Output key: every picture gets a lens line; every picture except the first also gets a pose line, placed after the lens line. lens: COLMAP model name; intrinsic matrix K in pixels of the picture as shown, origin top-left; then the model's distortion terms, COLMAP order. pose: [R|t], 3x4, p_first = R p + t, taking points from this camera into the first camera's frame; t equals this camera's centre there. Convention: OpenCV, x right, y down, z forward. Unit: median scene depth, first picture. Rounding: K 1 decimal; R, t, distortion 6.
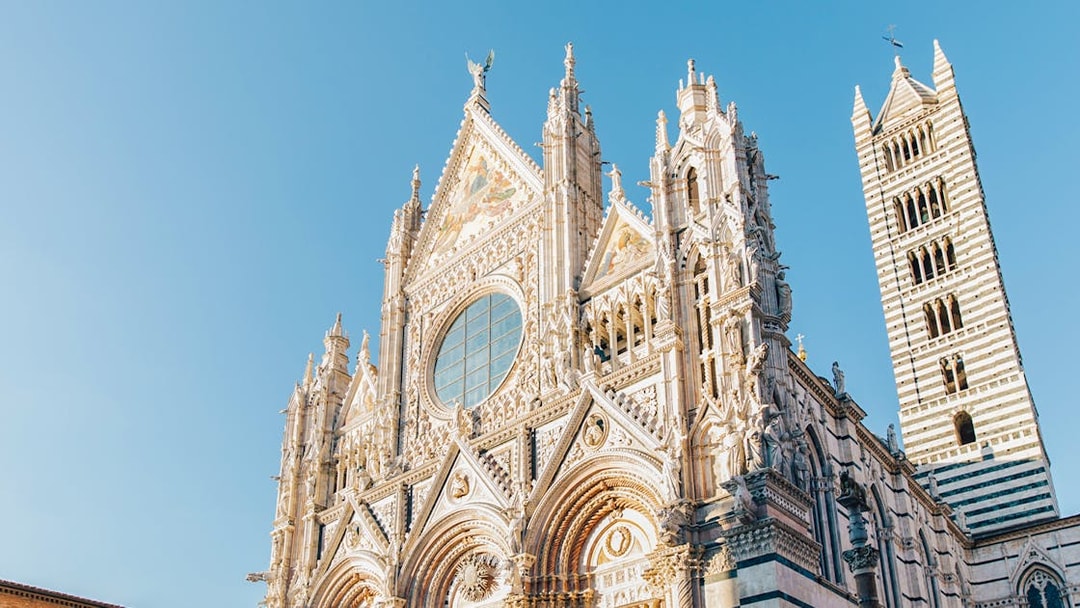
lens RADIAL K [[841.9, 0, 544.7], [0, 841.9, 304.3], [0, 0, 1]] dist [0.008131, 0.007910]
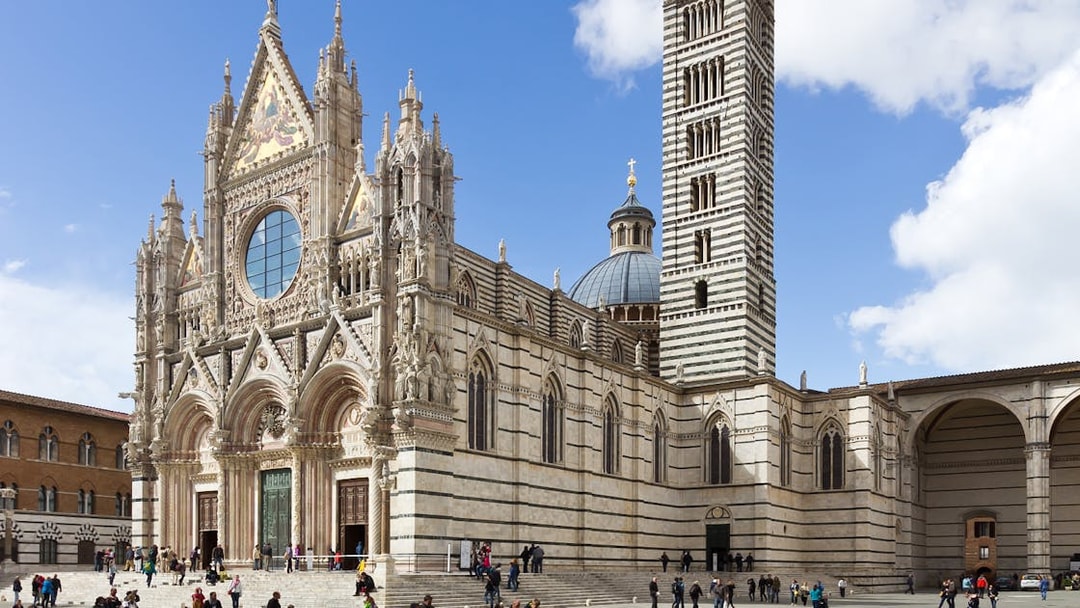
lens RADIAL K [[1574.3, 0, 539.2], [0, 1574.3, 303.8], [0, 0, 1]] dist [0.062714, 0.000000]
pose [[0.996881, 0.026396, -0.074368, 0.476237], [0.005217, 0.918293, 0.395867, -0.780456], [0.078741, -0.395020, 0.915292, -1.132114]]
